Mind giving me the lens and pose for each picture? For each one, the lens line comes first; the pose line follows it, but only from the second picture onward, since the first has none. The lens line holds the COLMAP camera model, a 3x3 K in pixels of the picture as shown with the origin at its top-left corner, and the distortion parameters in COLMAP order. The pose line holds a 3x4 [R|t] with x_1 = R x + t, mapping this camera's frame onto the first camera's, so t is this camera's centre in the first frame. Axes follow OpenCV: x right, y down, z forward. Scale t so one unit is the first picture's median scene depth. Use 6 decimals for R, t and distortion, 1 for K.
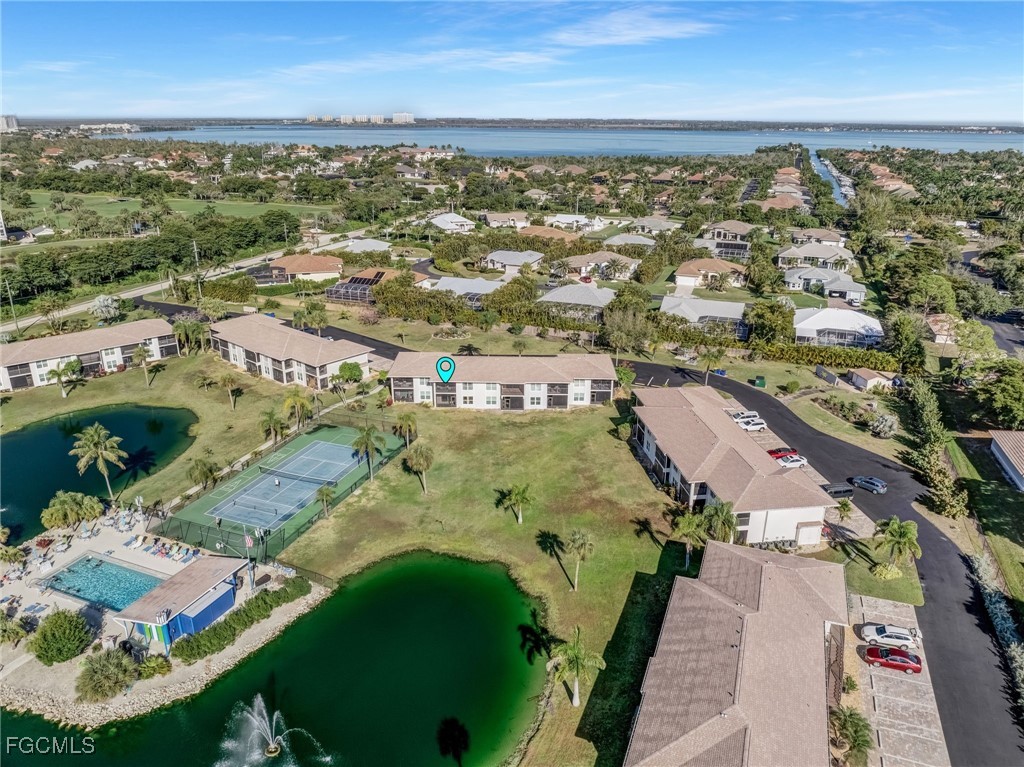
lens RADIAL K [[716.4, 0, 517.1], [0, 716.4, 381.4], [0, 0, 1]] dist [-0.041143, 0.000045]
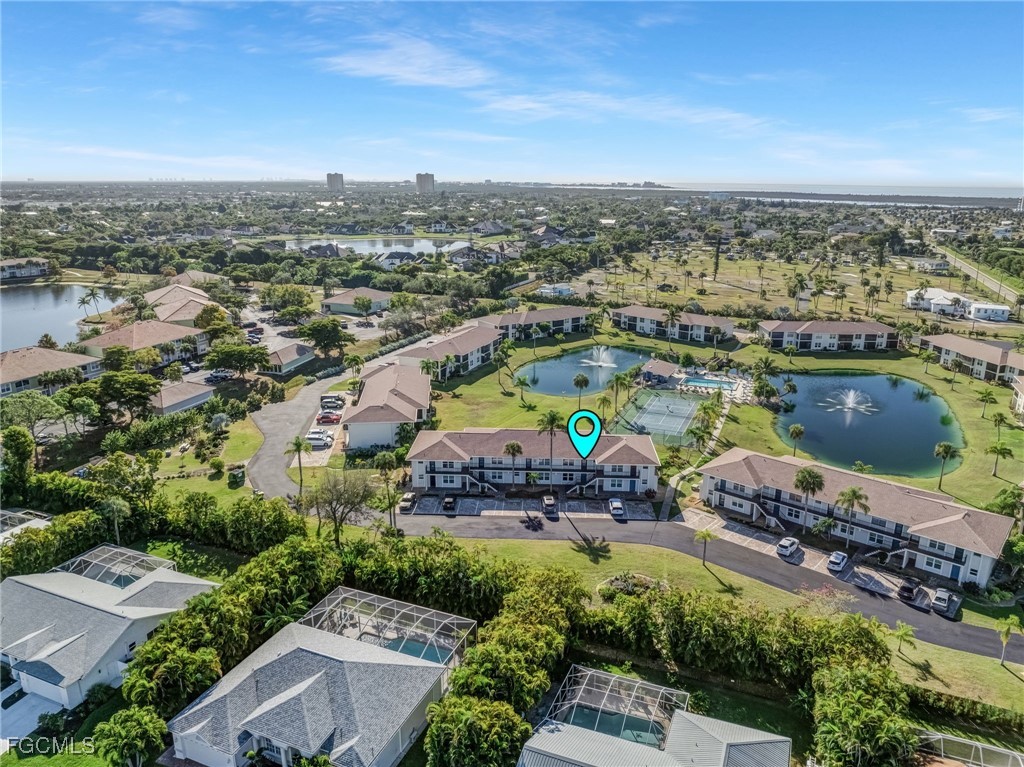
lens RADIAL K [[716.4, 0, 517.1], [0, 716.4, 381.4], [0, 0, 1]] dist [-0.041143, 0.000045]
pose [[-0.999416, -0.019086, 0.028336, -0.022008], [0.001227, 0.808805, 0.588076, -0.620401], [-0.034142, 0.587767, -0.808309, 1.667358]]
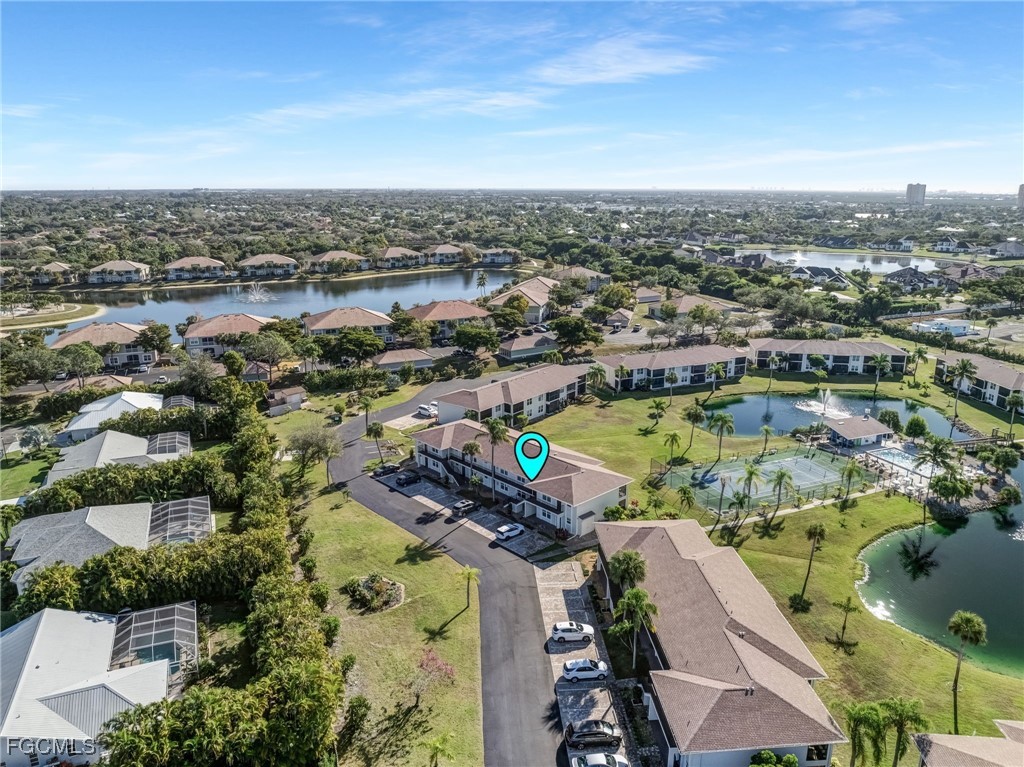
lens RADIAL K [[716.4, 0, 517.1], [0, 716.4, 381.4], [0, 0, 1]] dist [-0.041143, 0.000045]
pose [[-0.689291, -0.192723, 0.698381, -0.607445], [0.248894, 0.842305, 0.478095, -0.523578], [-0.680389, 0.503369, -0.532625, 1.412848]]
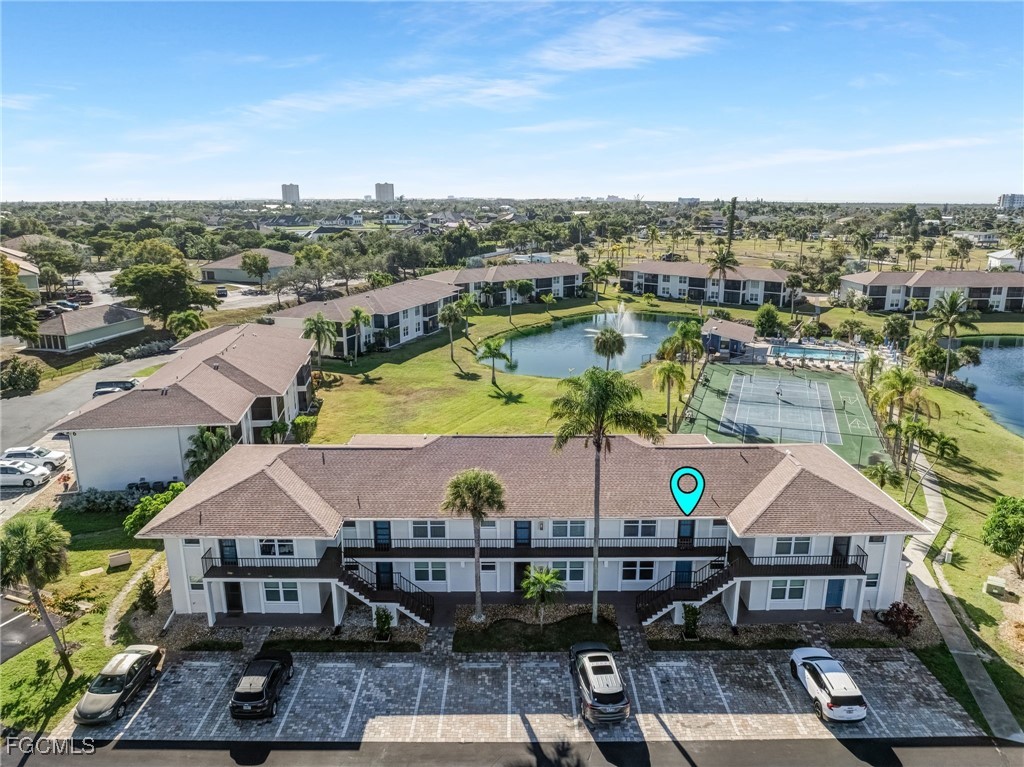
lens RADIAL K [[716.4, 0, 517.1], [0, 716.4, 381.4], [0, 0, 1]] dist [-0.041143, 0.000045]
pose [[-0.999834, 0.000239, -0.018234, -0.005887], [-0.010166, 0.822826, 0.568203, -0.251535], [0.015139, 0.568294, -0.822686, 1.234025]]
